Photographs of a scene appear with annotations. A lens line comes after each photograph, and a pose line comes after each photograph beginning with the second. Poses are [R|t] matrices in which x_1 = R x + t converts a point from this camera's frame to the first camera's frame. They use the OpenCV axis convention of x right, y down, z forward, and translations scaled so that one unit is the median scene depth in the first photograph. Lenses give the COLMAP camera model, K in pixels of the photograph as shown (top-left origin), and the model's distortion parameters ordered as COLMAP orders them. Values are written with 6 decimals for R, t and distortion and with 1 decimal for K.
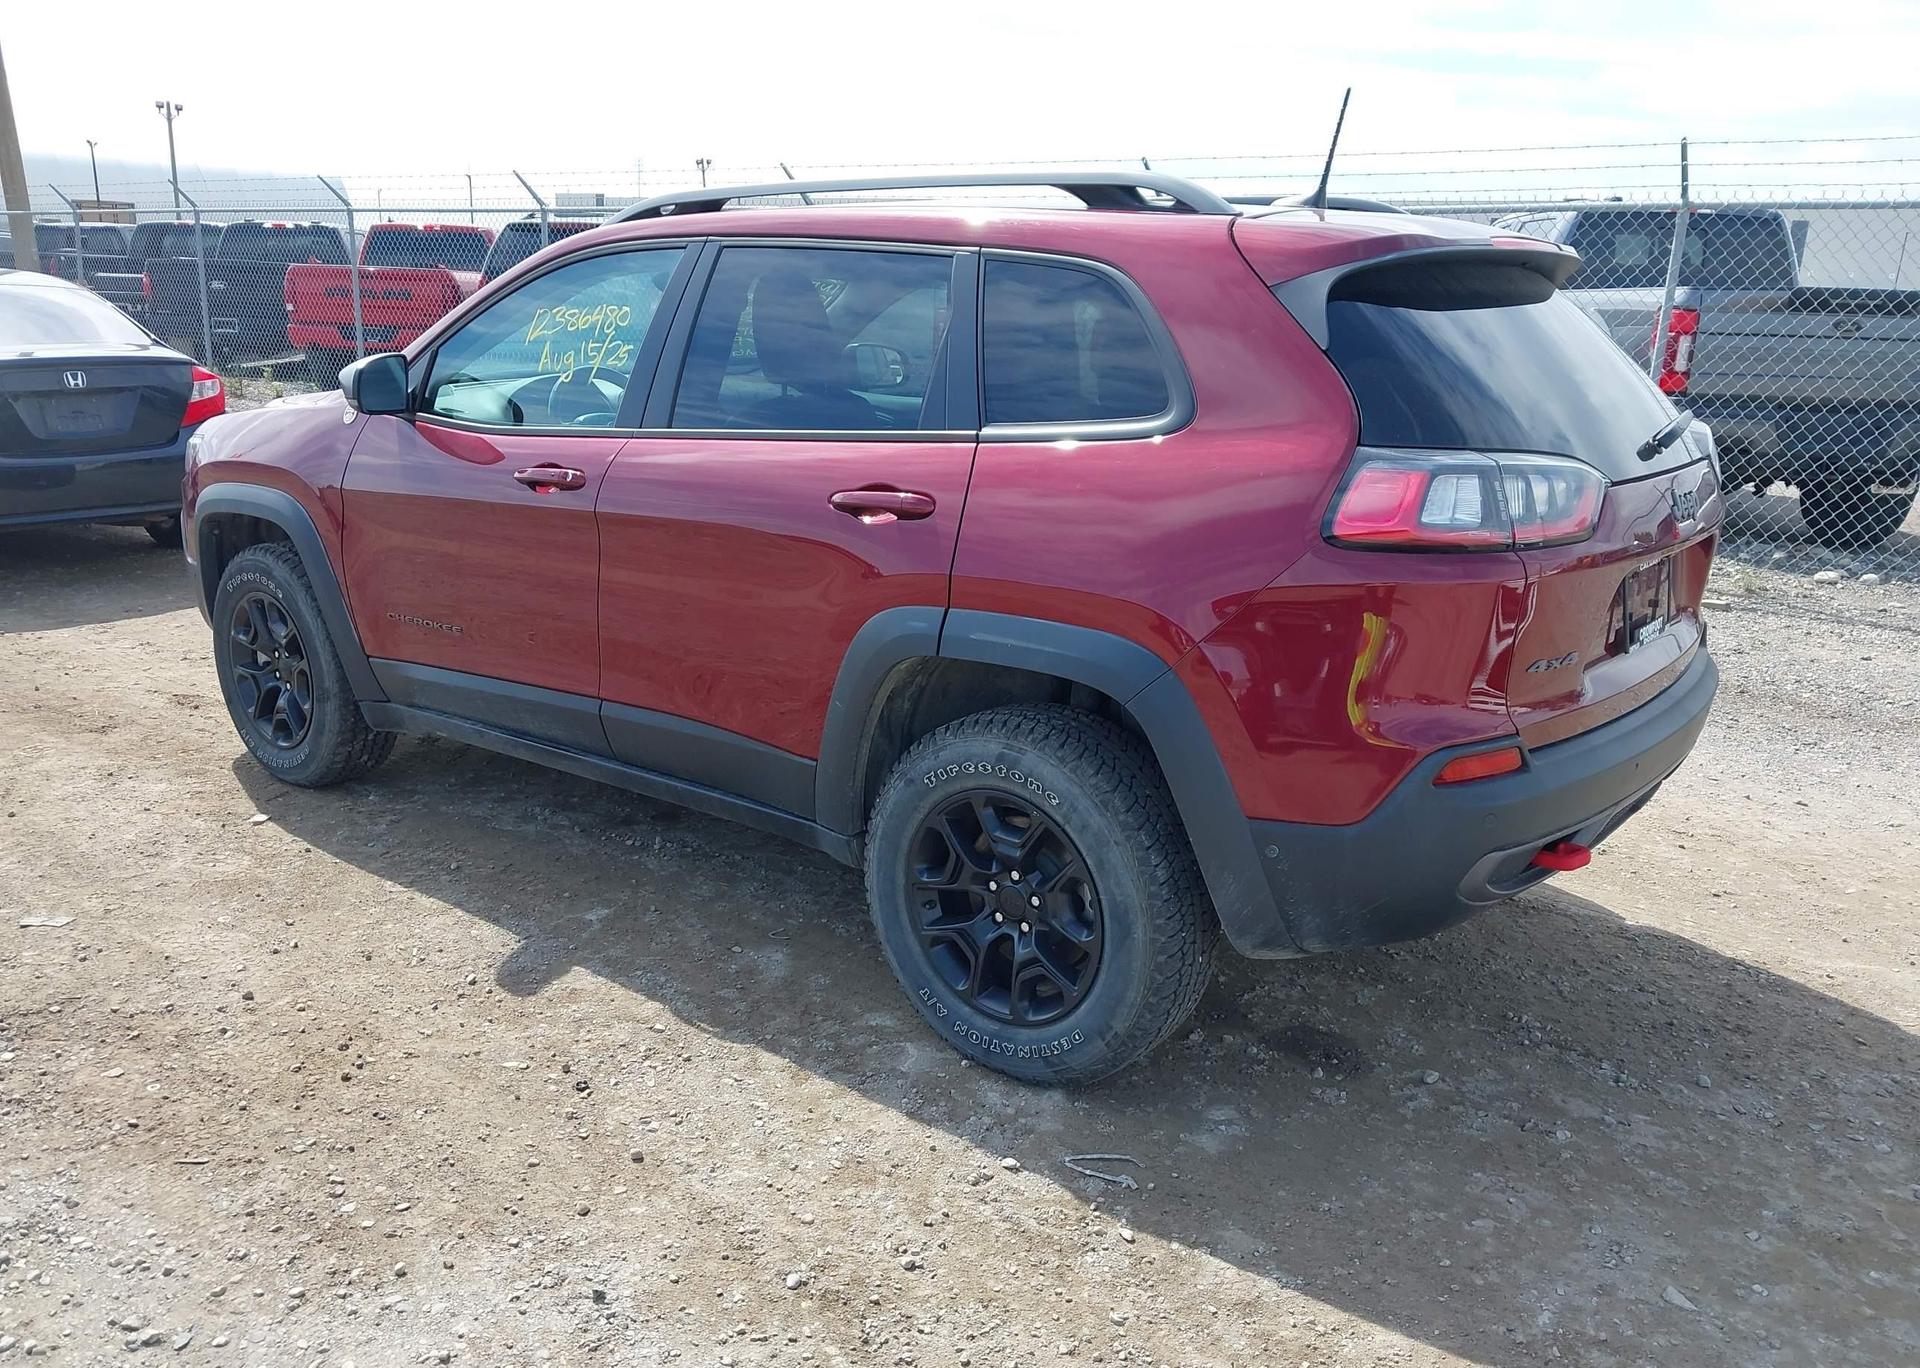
lens RADIAL K [[1544.2, 0, 989.6], [0, 1544.2, 689.2], [0, 0, 1]] dist [0.025370, -0.034997]
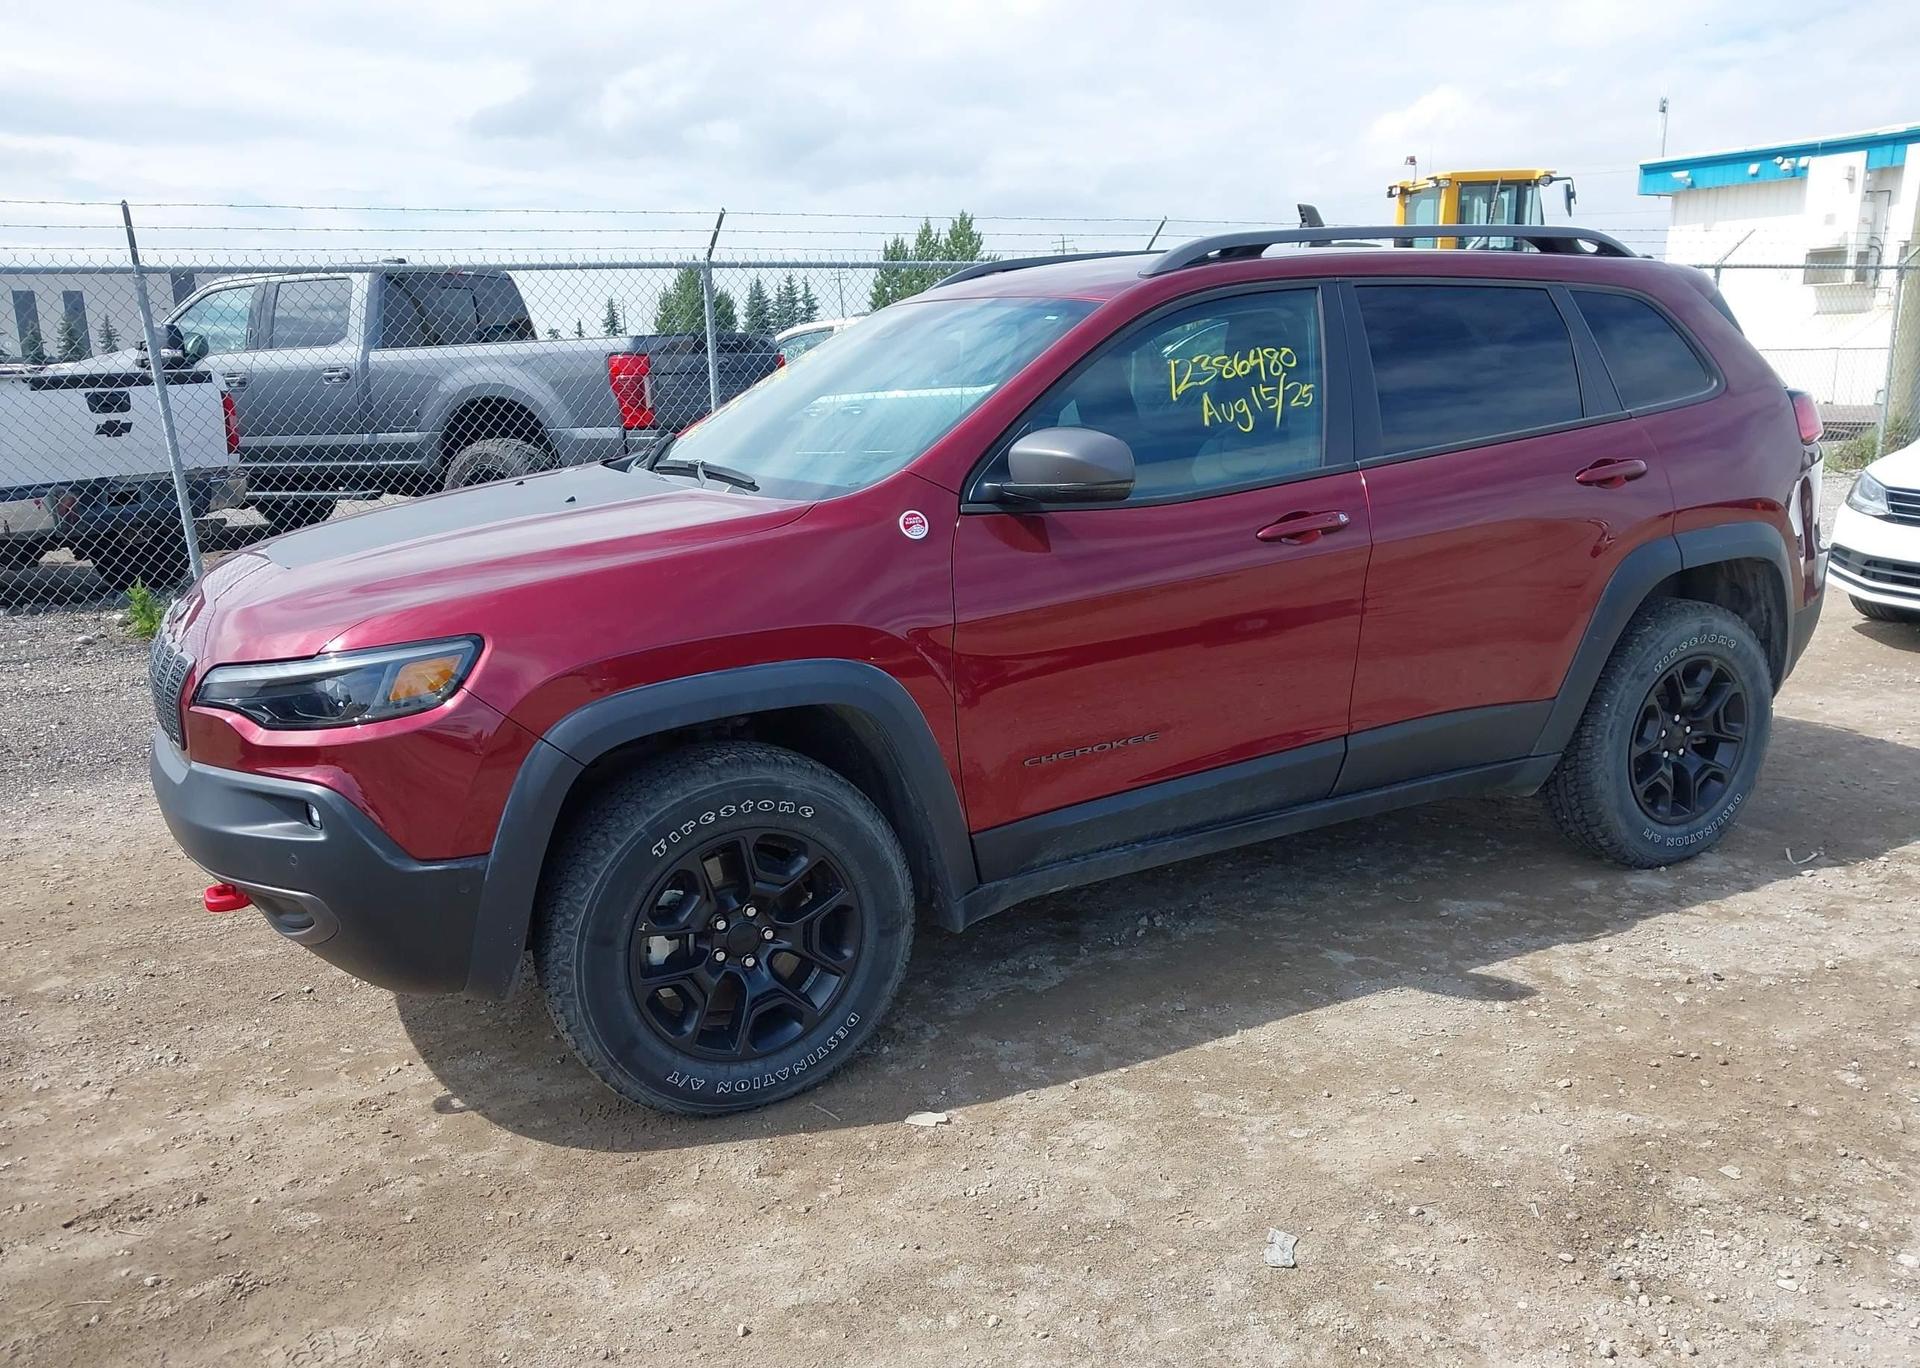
lens RADIAL K [[1544.2, 0, 940.7], [0, 1544.2, 680.7], [0, 0, 1]] dist [0.025370, -0.034997]
pose [[0.411383, -0.232405, 0.881336, -1.457098], [0.273365, 0.953892, 0.123939, -0.263458], [-0.869503, 0.189940, 0.455946, 0.905349]]
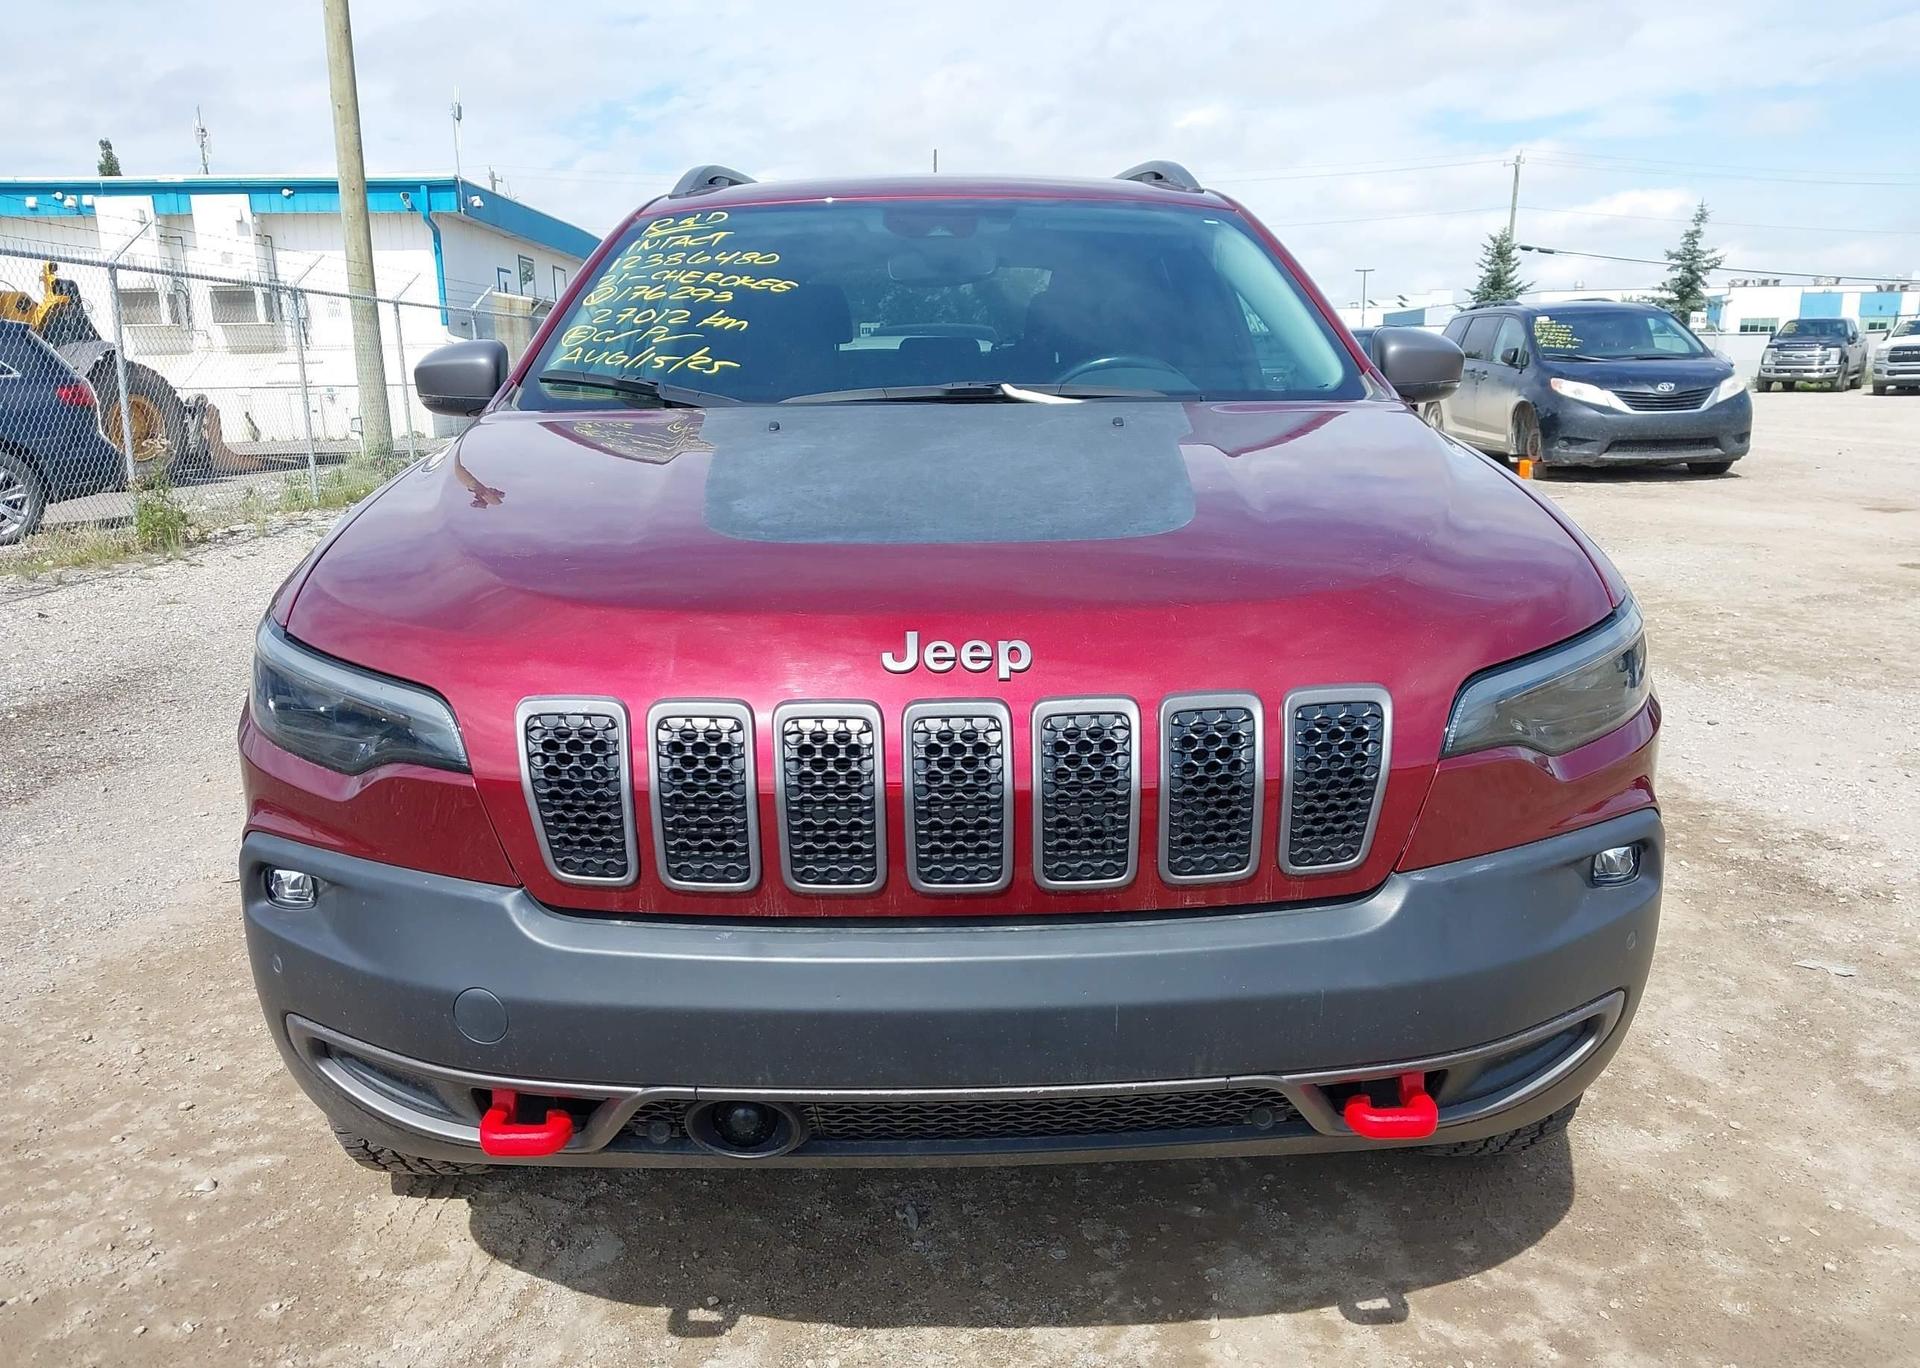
lens RADIAL K [[1544.2, 0, 964.4], [0, 1544.2, 690.7], [0, 0, 1]] dist [0.025370, -0.034997]
pose [[-0.636655, -0.179563, 0.749952, -1.103300], [0.194803, 0.903522, 0.381706, -0.503400], [-0.746138, 0.389108, -0.540252, 2.105397]]
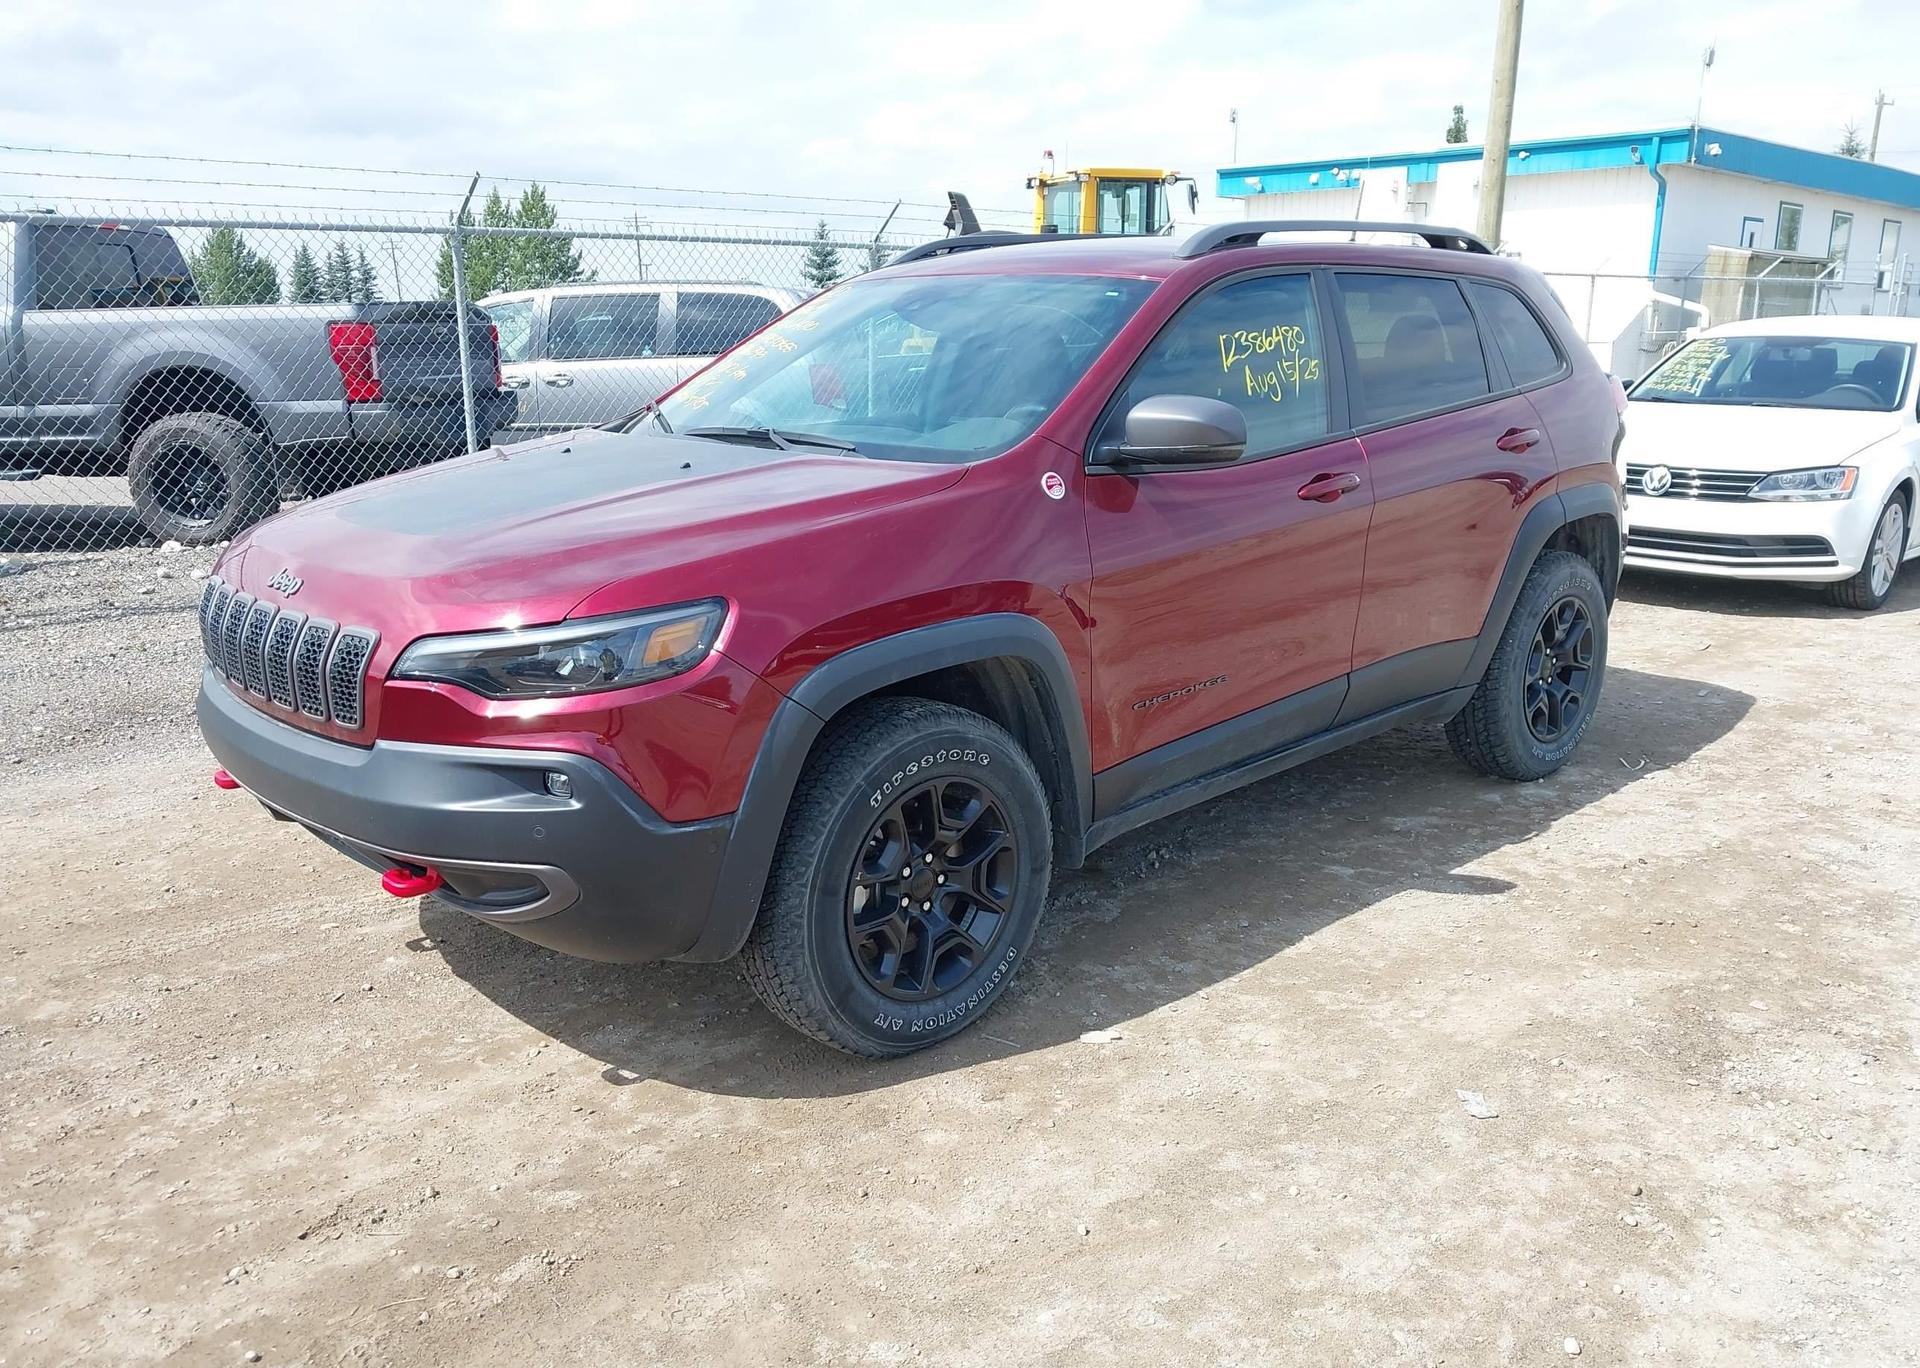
lens RADIAL K [[1544.2, 0, 946.6], [0, 1544.2, 687.8], [0, 0, 1]] dist [0.025370, -0.034997]
pose [[0.147861, -0.258363, 0.954665, -1.621779], [0.266146, 0.940062, 0.213189, -0.356124], [-0.952525, 0.222558, 0.207761, 1.237925]]
